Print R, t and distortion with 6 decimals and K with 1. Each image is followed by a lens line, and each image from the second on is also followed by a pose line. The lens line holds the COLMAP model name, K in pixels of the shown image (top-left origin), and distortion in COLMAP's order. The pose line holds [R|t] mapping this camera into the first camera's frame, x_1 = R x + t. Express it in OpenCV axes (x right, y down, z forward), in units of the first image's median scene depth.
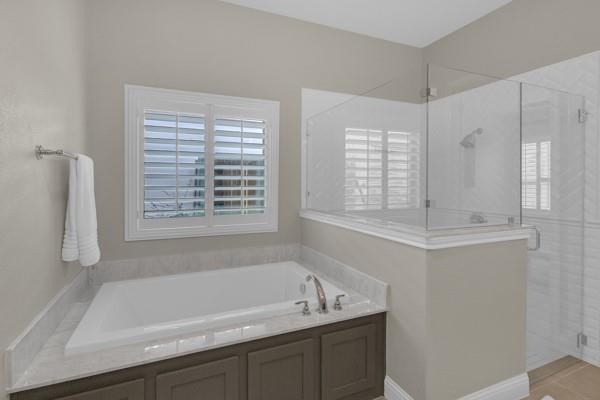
lens RADIAL K [[287.1, 0, 299.0], [0, 287.1, 184.9], [0, 0, 1]] dist [0.000559, 0.000430]
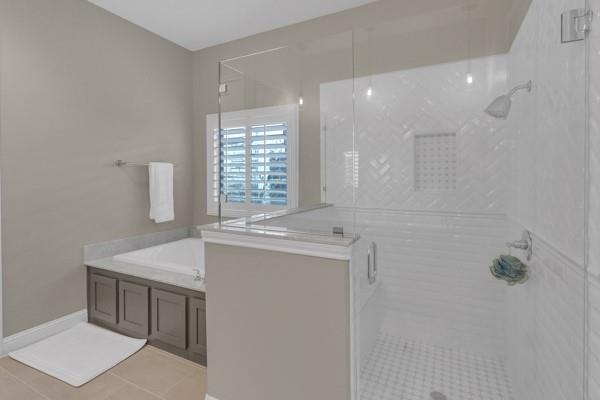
lens RADIAL K [[287.1, 0, 299.0], [0, 287.1, 184.9], [0, 0, 1]] dist [0.000559, 0.000430]
pose [[0.652245, 0.016153, -0.757836, 1.292678], [-0.004142, 0.999834, 0.017747, 0.000809], [0.757997, -0.008437, 0.652204, 0.511105]]
